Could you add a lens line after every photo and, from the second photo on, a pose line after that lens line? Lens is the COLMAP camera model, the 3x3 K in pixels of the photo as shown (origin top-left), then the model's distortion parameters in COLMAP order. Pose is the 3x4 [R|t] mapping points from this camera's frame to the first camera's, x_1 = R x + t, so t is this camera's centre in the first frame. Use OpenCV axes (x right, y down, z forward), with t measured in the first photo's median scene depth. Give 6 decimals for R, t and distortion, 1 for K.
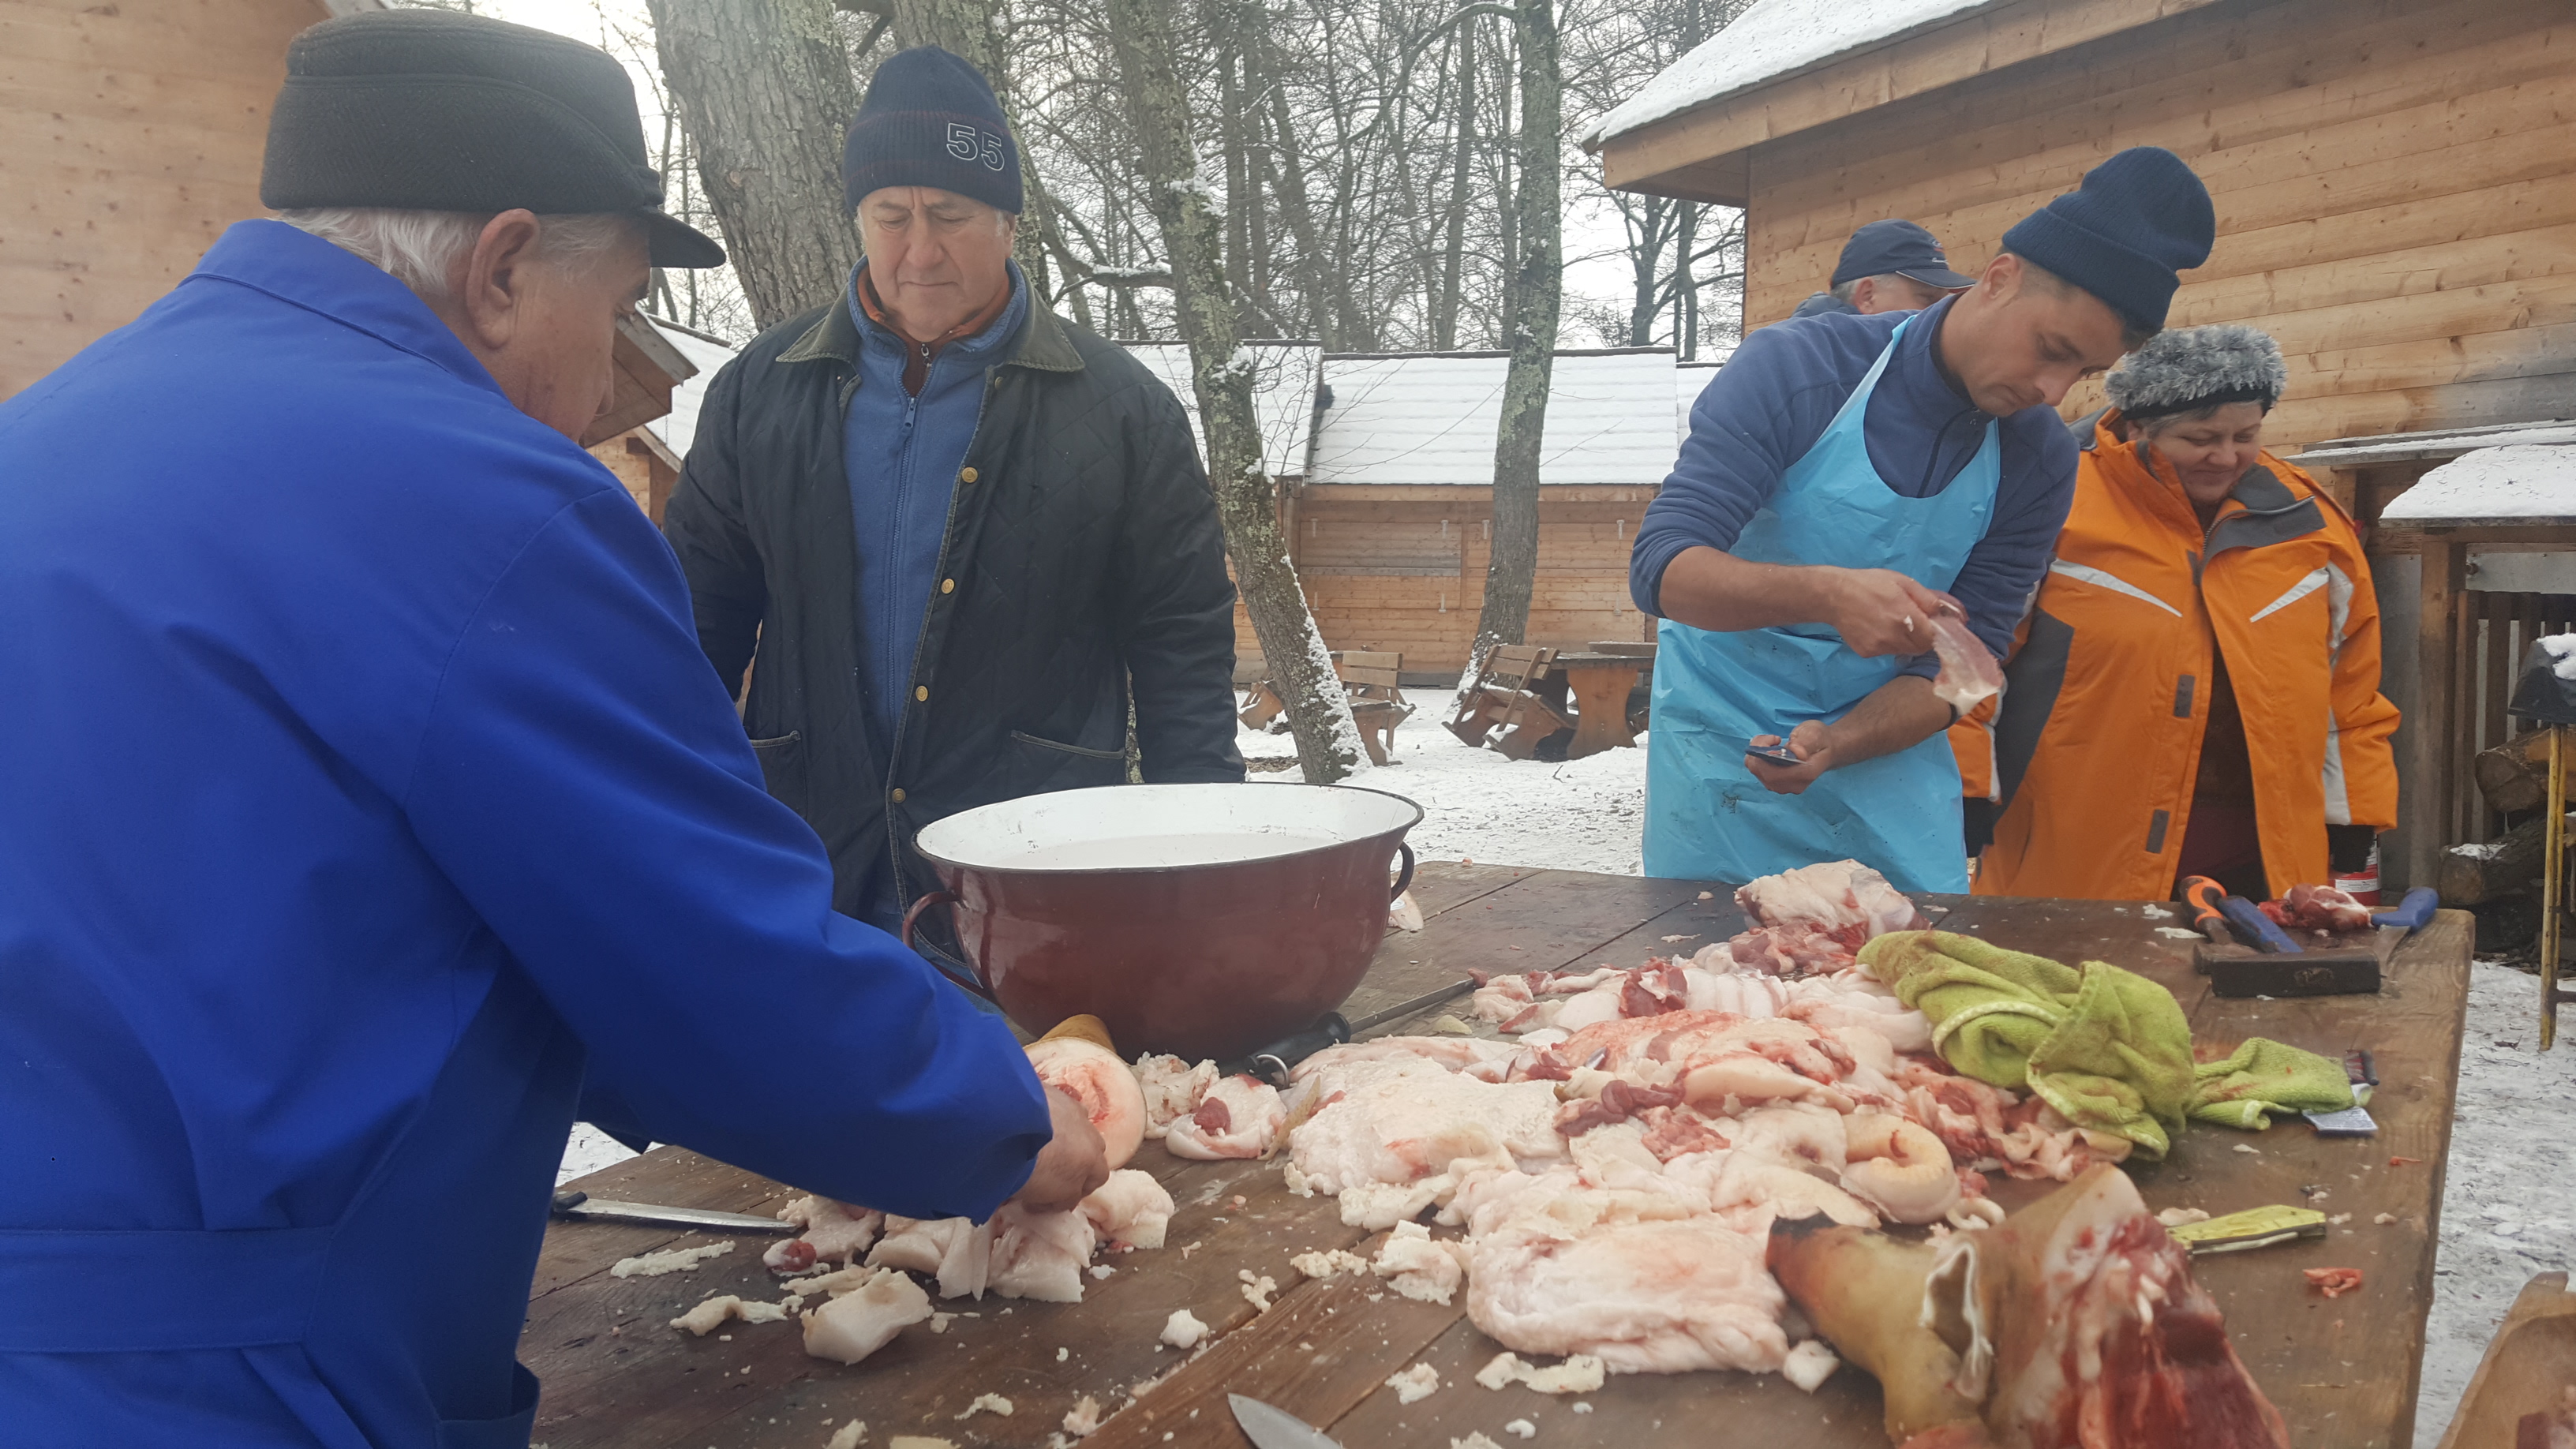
lens RADIAL K [[2165.1, 0, 1143.6], [0, 2165.1, 668.8], [0, 0, 1]] dist [0.186349, -0.278254]
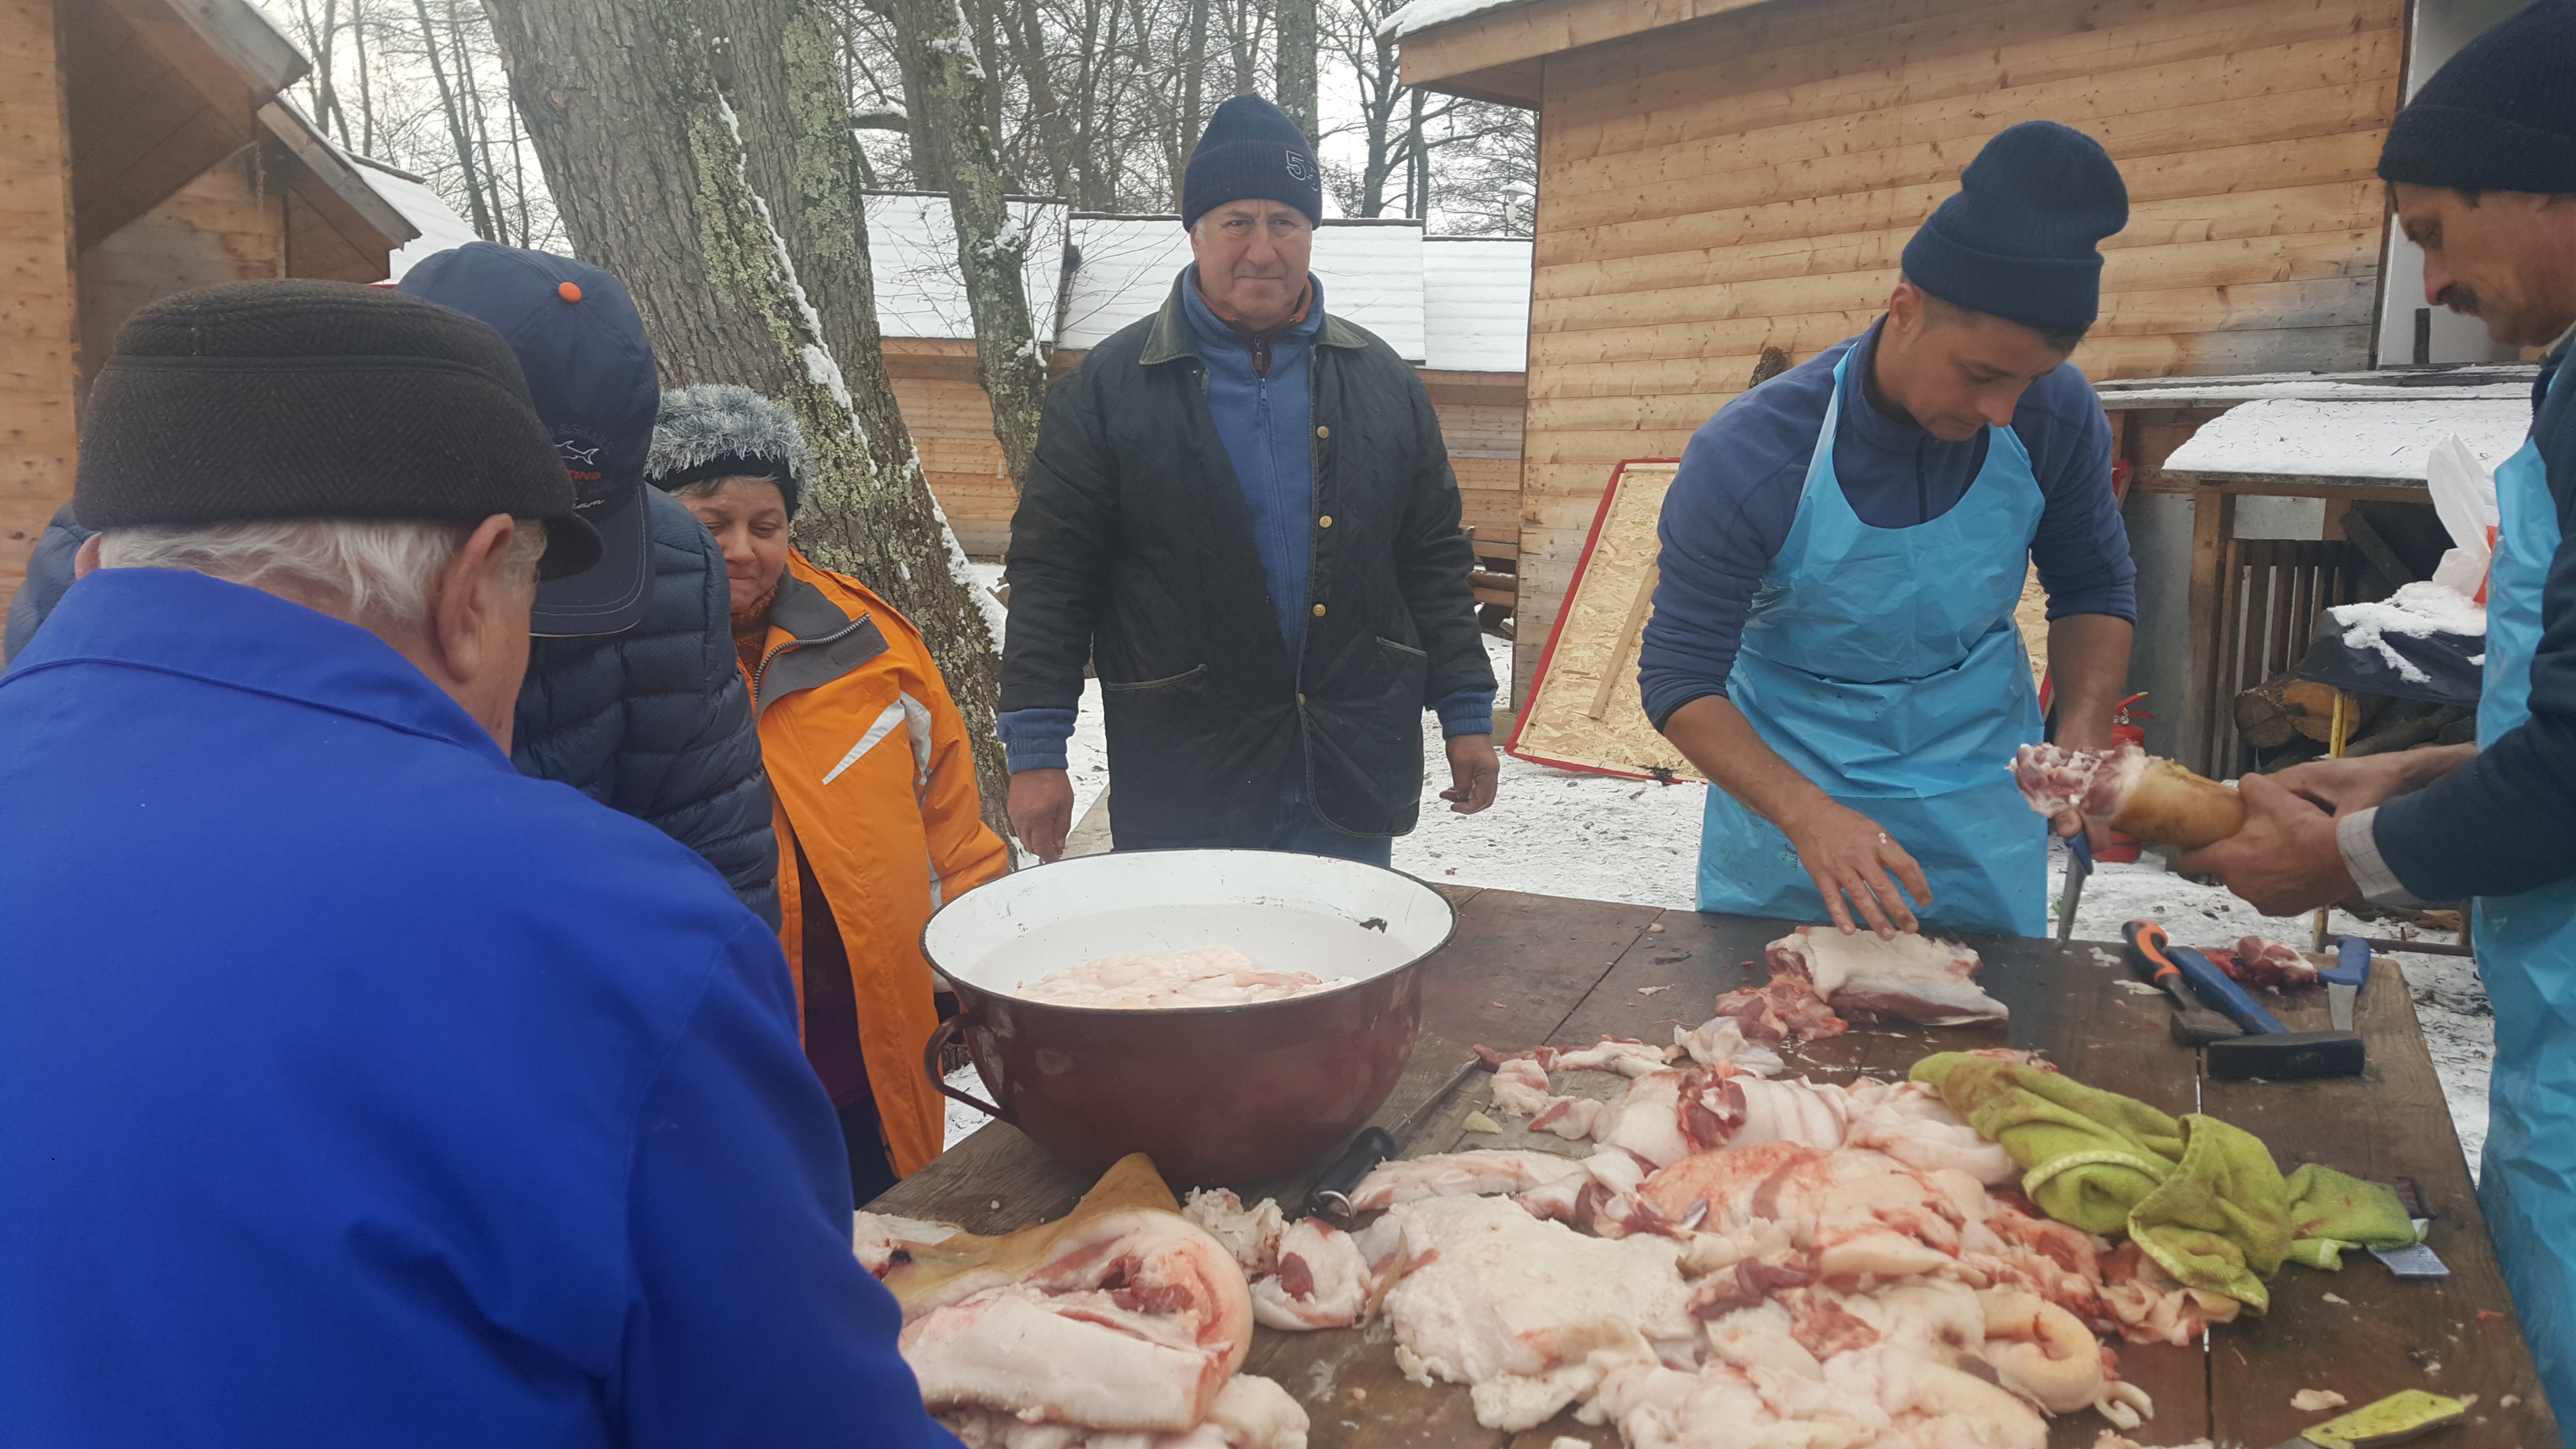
lens RADIAL K [[2194.8, 0, 1220.8], [0, 2194.8, 696.0], [0, 0, 1]] dist [0.156101, -0.294439]
pose [[0.987025, -0.006406, 0.160439, -0.145701], [-0.006304, 0.996887, 0.078587, -0.115845], [-0.160443, -0.078578, 0.983912, 0.076109]]
